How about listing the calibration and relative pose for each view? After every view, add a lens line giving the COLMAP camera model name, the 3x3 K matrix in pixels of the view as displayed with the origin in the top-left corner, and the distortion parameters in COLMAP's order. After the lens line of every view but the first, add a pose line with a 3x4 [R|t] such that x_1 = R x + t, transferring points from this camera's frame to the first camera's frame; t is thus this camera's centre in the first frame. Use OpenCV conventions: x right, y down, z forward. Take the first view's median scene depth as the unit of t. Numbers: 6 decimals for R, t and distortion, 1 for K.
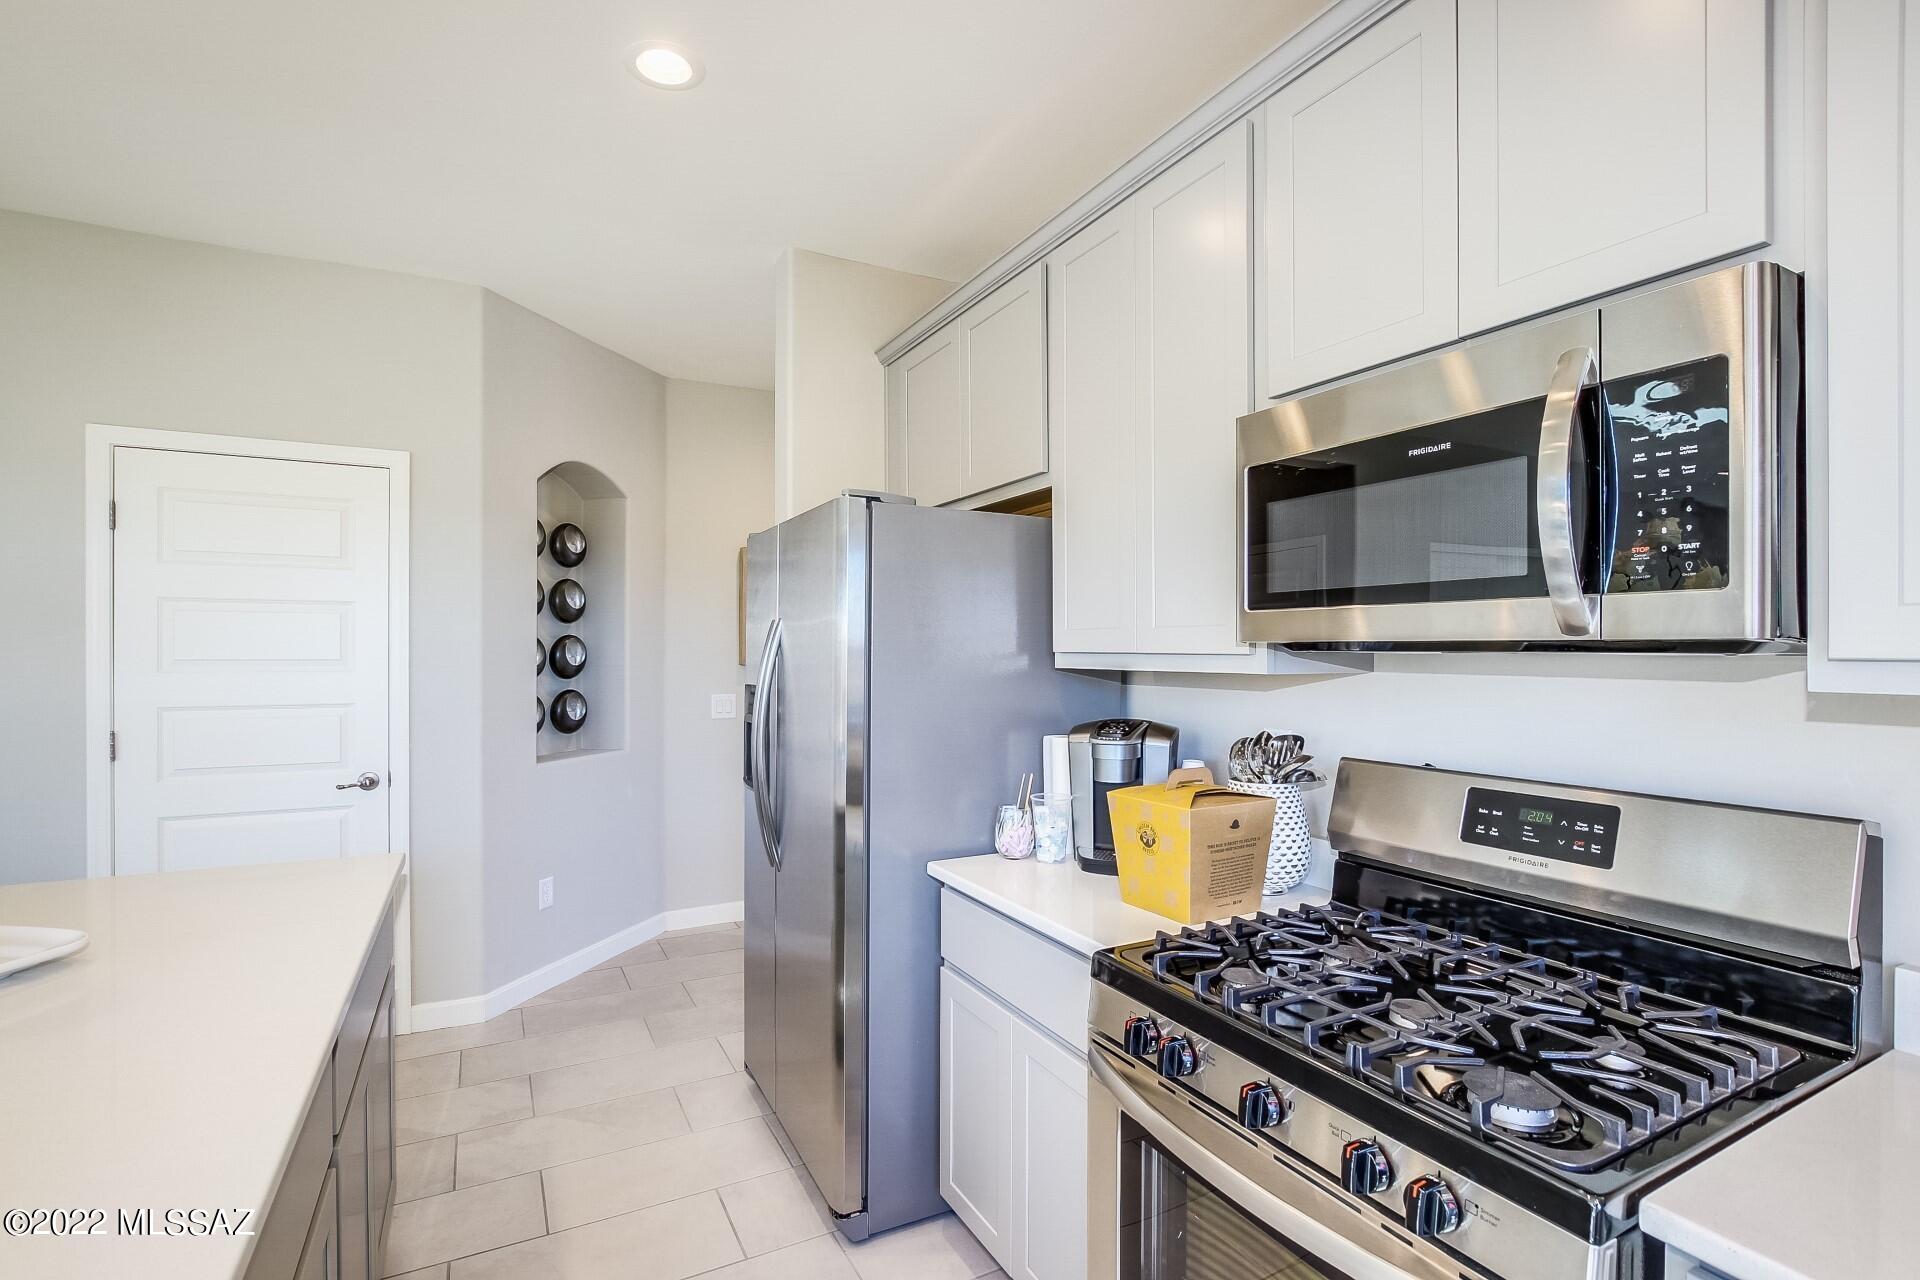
lens RADIAL K [[924.0, 0, 960.0], [0, 924.0, 640.0], [0, 0, 1]] dist [-0.010524, -0.000026]
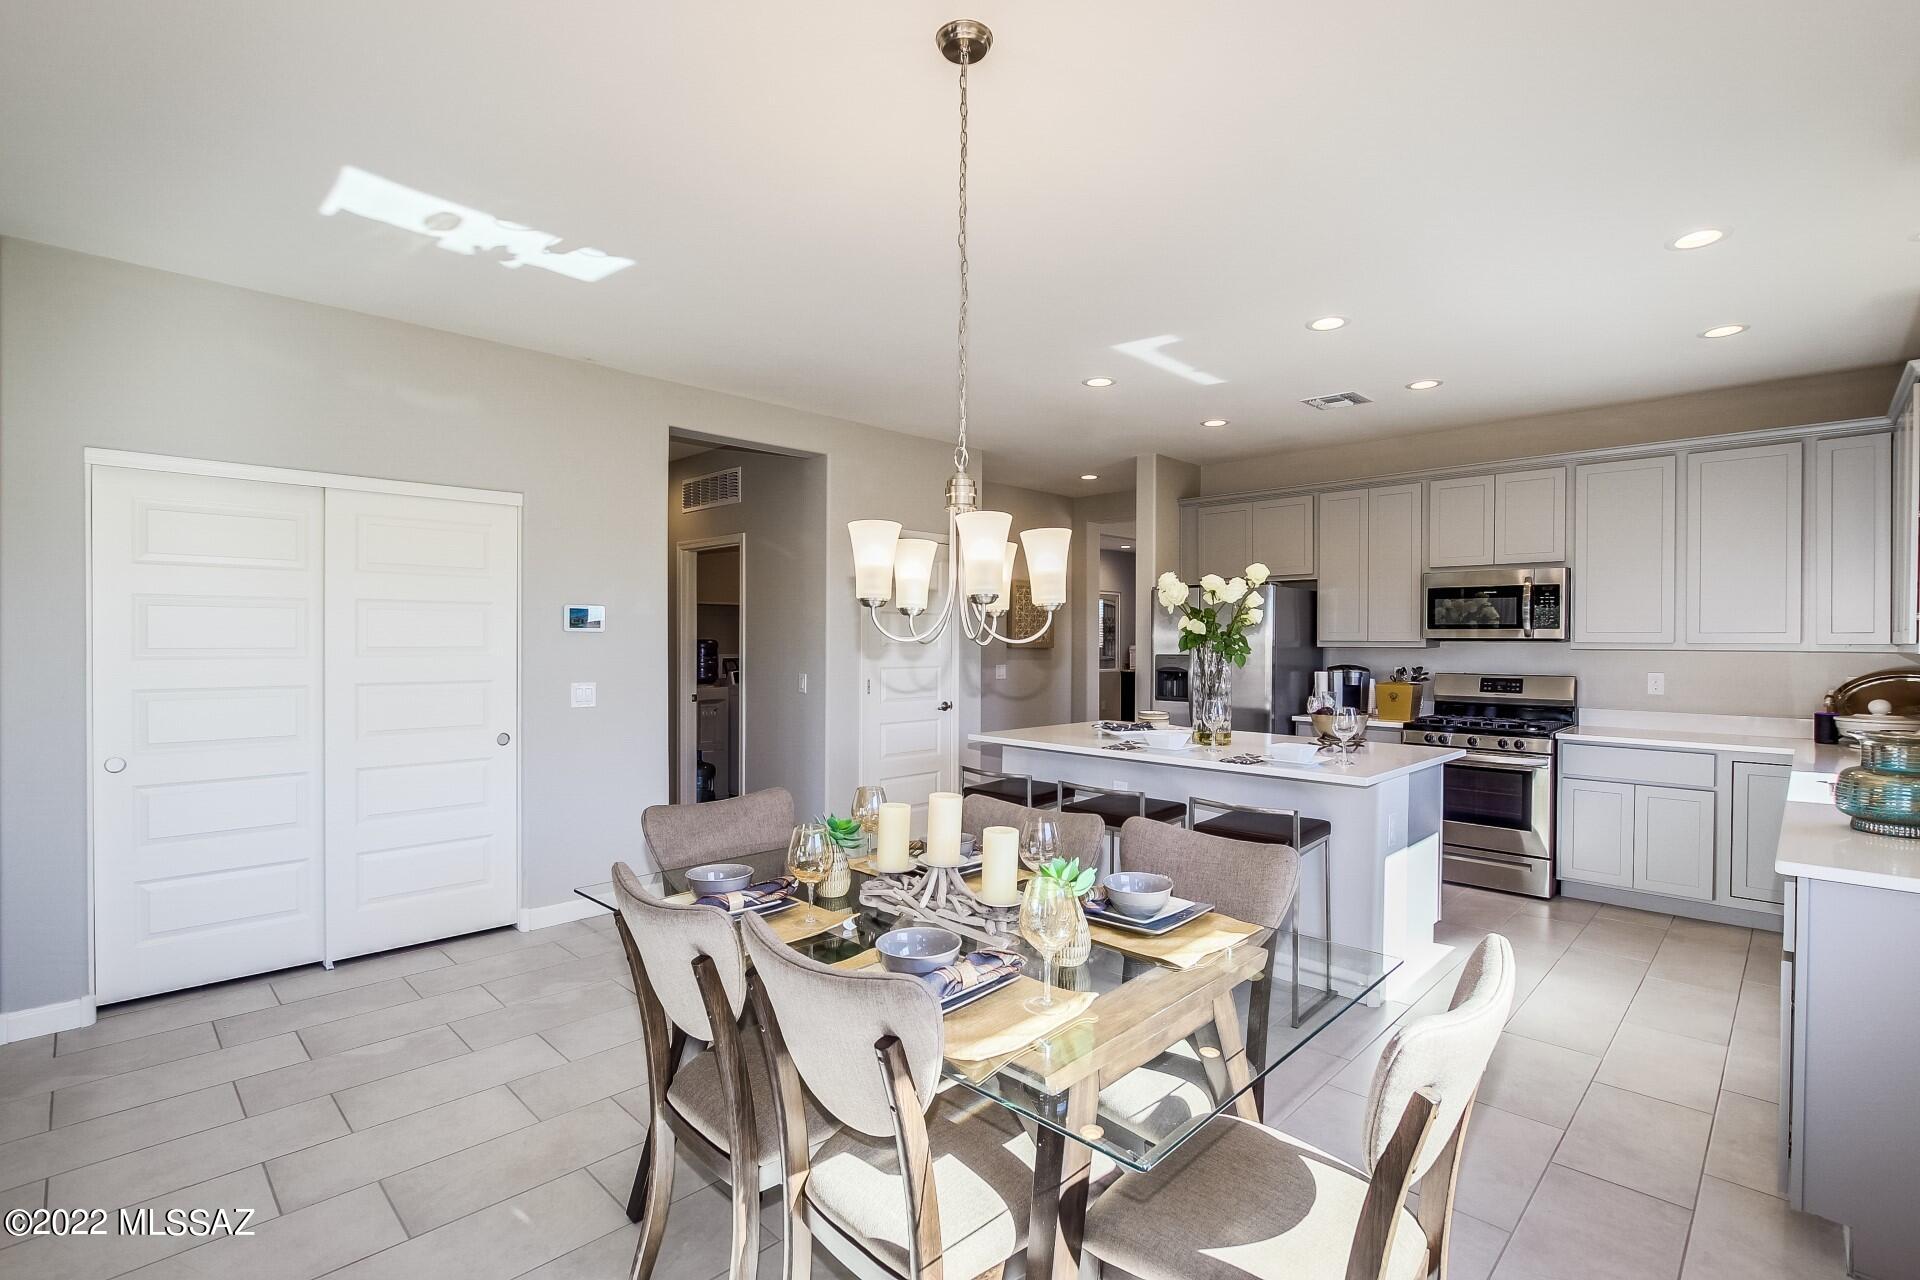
lens RADIAL K [[906.4, 0, 956.7], [0, 906.4, 651.6], [0, 0, 1]] dist [-0.030748, 0.009185]
pose [[0.948547, 0.000095, 0.316635, -2.334352], [-0.007554, 0.999722, 0.022328, -0.009874], [-0.316545, -0.023571, 0.948285, -1.585416]]
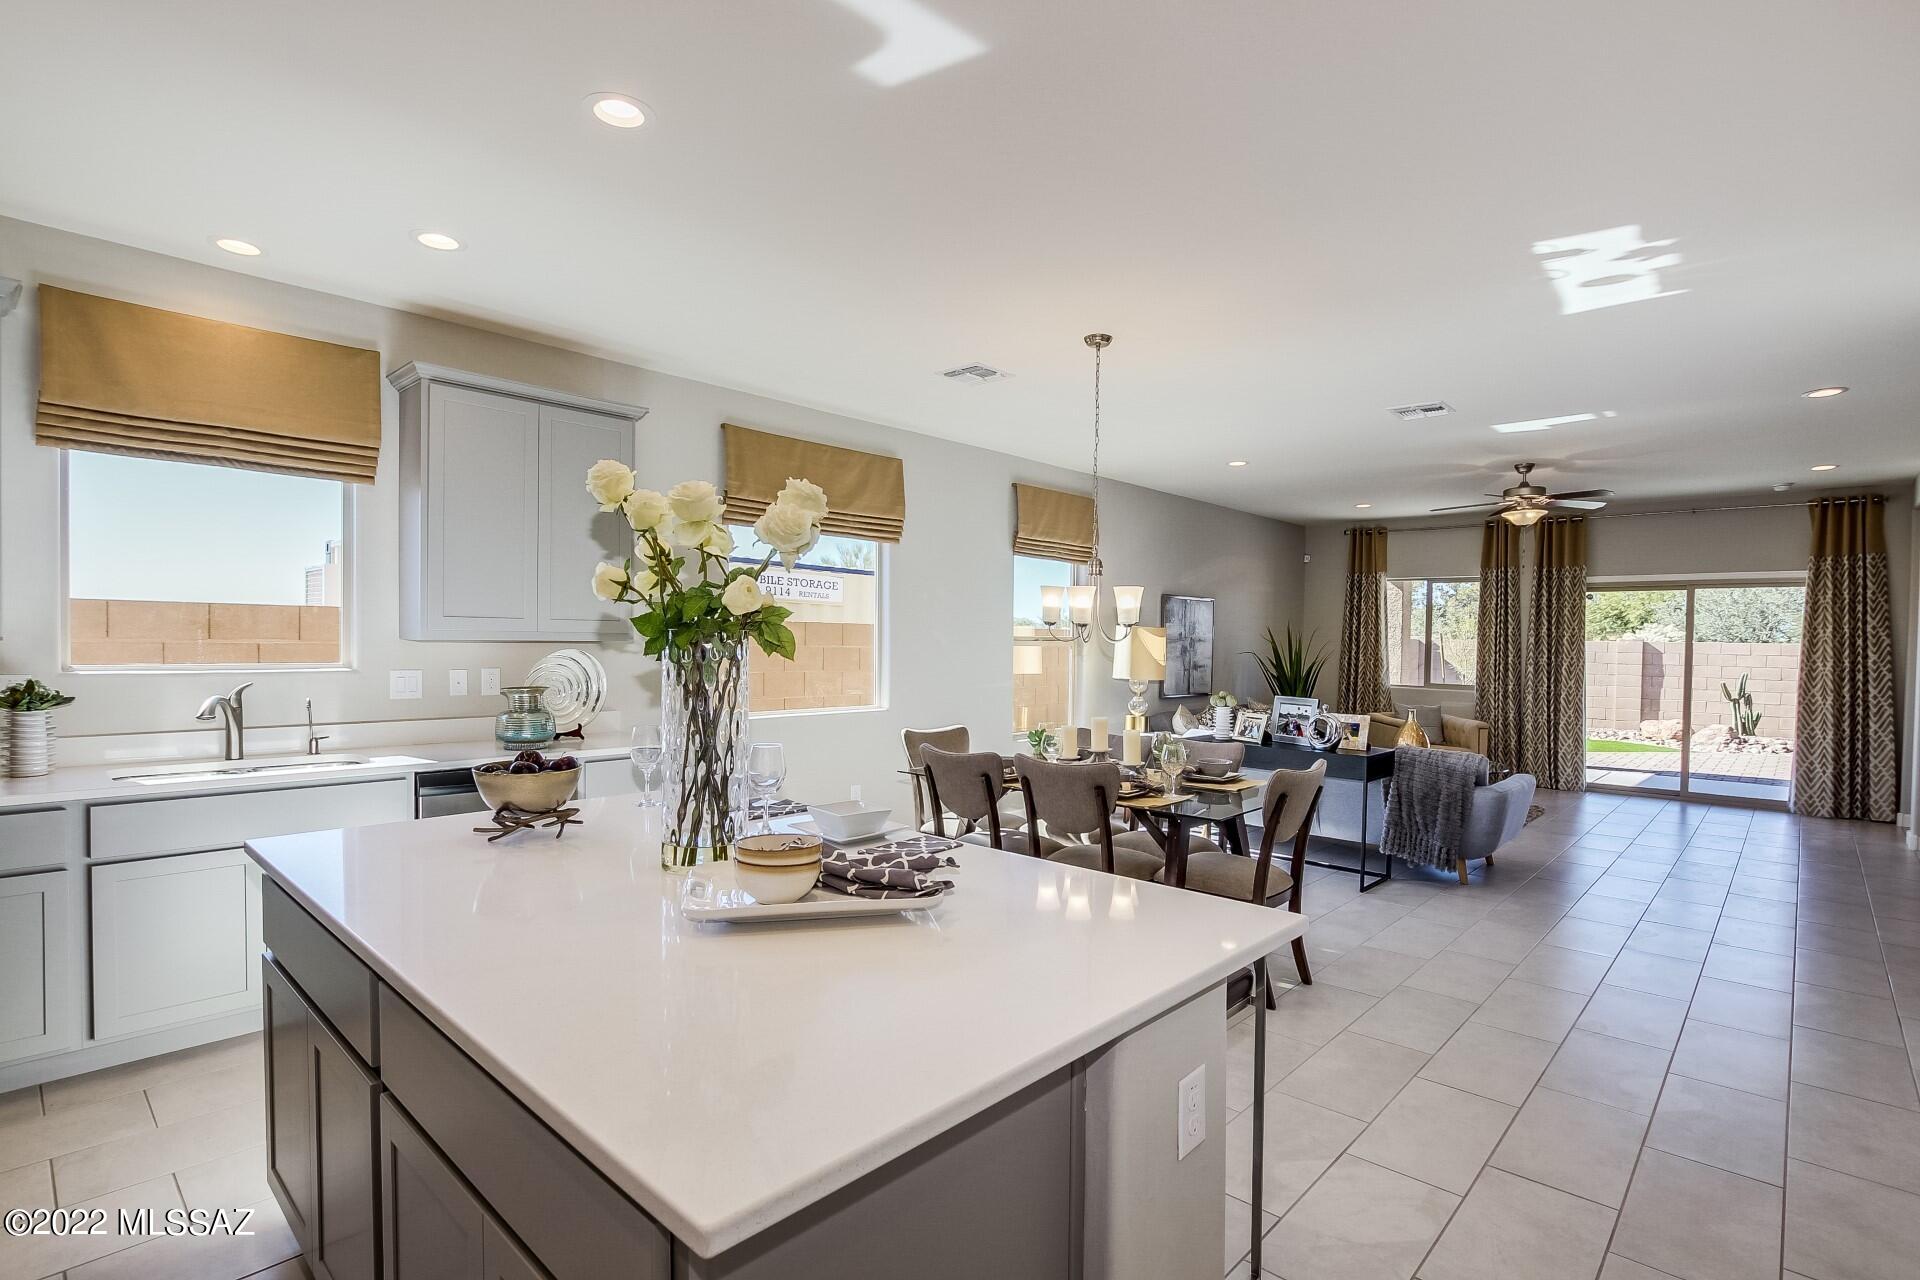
lens RADIAL K [[906.4, 0, 956.7], [0, 906.4, 651.6], [0, 0, 1]] dist [-0.030748, 0.009185]
pose [[-0.943444, -0.009457, -0.331398, -0.736309], [-0.012462, 0.999898, 0.006942, 0.025832], [0.331298, 0.010680, -0.943466, 1.762894]]
